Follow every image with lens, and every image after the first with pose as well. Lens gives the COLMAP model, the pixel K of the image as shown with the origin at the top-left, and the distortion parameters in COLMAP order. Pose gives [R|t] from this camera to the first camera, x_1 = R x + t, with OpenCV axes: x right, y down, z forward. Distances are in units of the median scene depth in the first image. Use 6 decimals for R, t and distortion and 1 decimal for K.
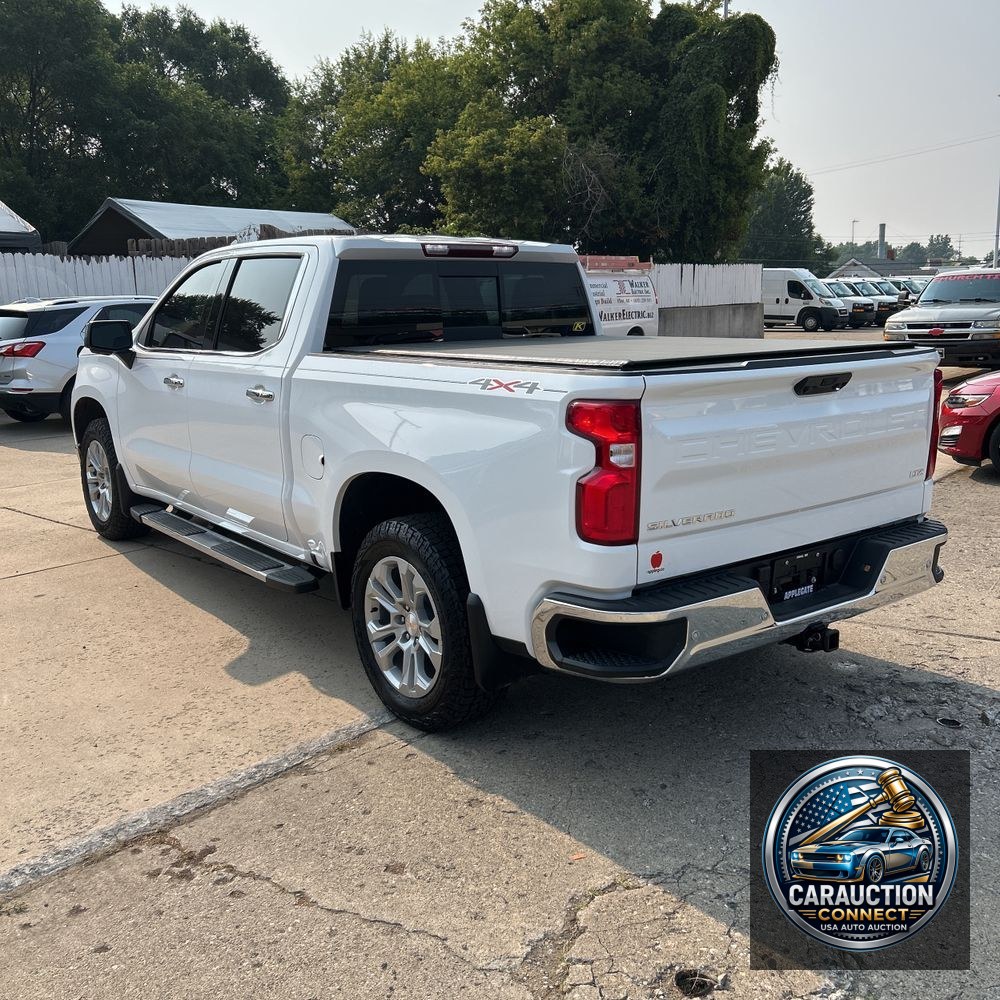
lens RADIAL K [[1018.1, 0, 500.2], [0, 1018.1, 483.0], [0, 0, 1]] dist [0.034078, 0.000000]
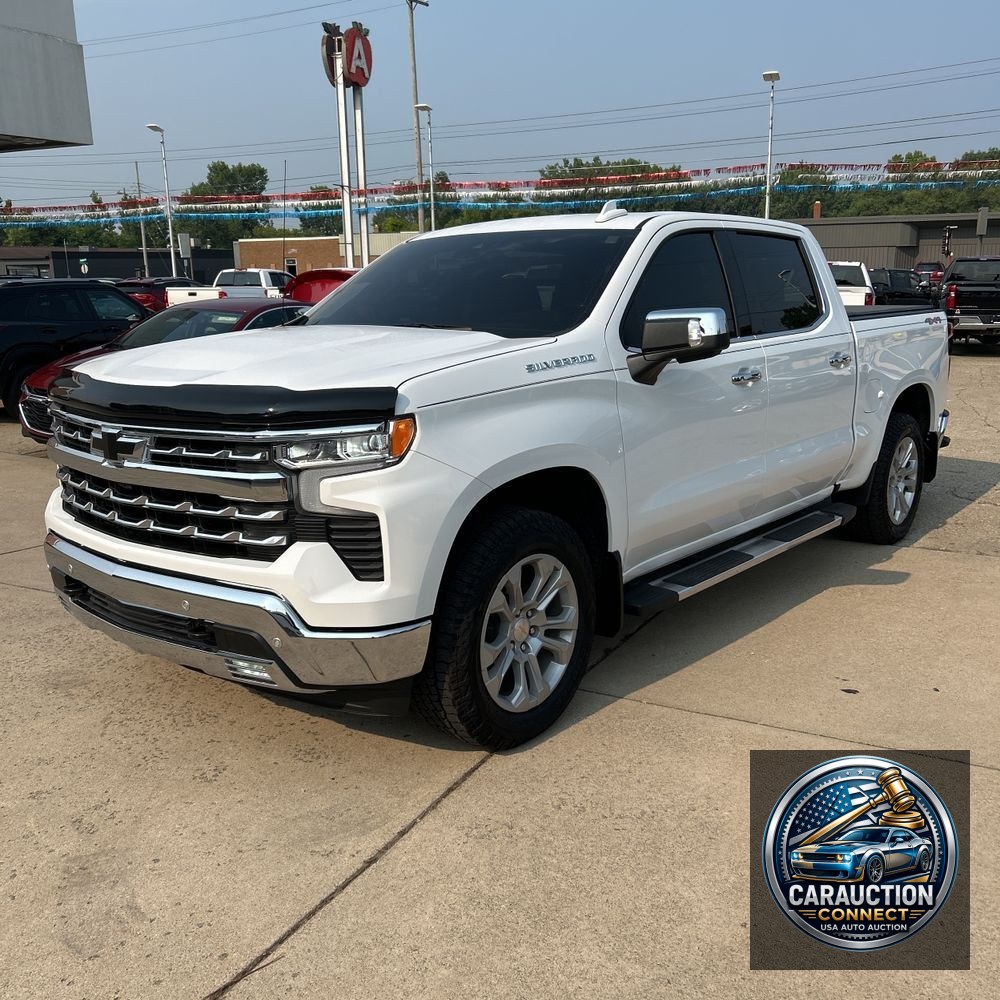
lens RADIAL K [[1015.0, 0, 511.7], [0, 1015.0, 480.6], [0, 0, 1]] dist [0.020985, 0.000000]
pose [[-0.224601, -0.169913, 0.959523, -0.216395], [0.192945, 0.957431, 0.214706, -0.046564], [-0.955158, 0.233358, -0.182256, 0.271279]]
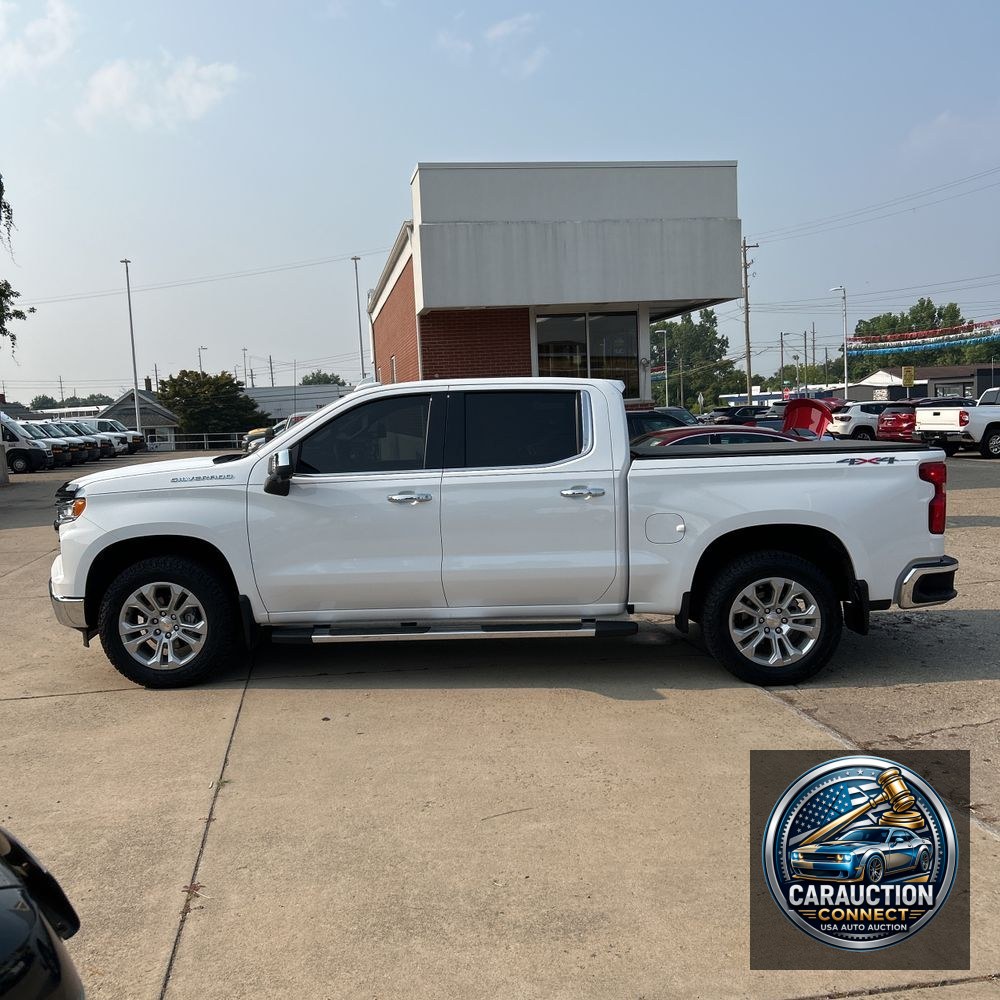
lens RADIAL K [[1018.1, 0, 507.7], [0, 1018.1, 481.3], [0, 0, 1]] dist [0.034078, 0.000000]
pose [[0.631425, -0.052634, 0.773648, -0.226739], [0.159859, 0.985099, -0.063452, -0.005655], [-0.758780, 0.163739, 0.630430, 0.039988]]
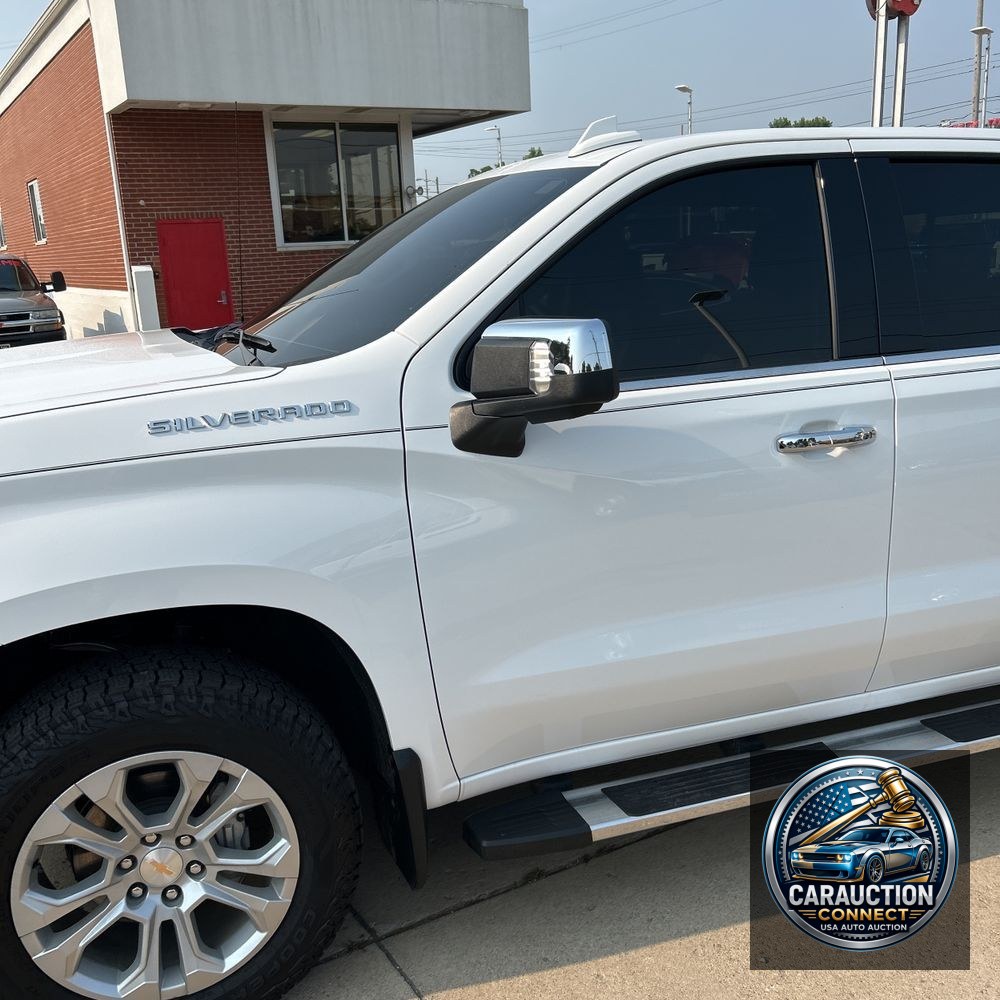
lens RADIAL K [[1015.0, 0, 493.8], [0, 1015.0, 494.1], [0, 0, 1]] dist [0.020985, 0.000000]
pose [[0.310906, -0.212396, 0.926405, -0.154159], [0.201571, 0.967273, 0.154117, -0.034469], [-0.928820, 0.138820, 0.343544, 0.198498]]
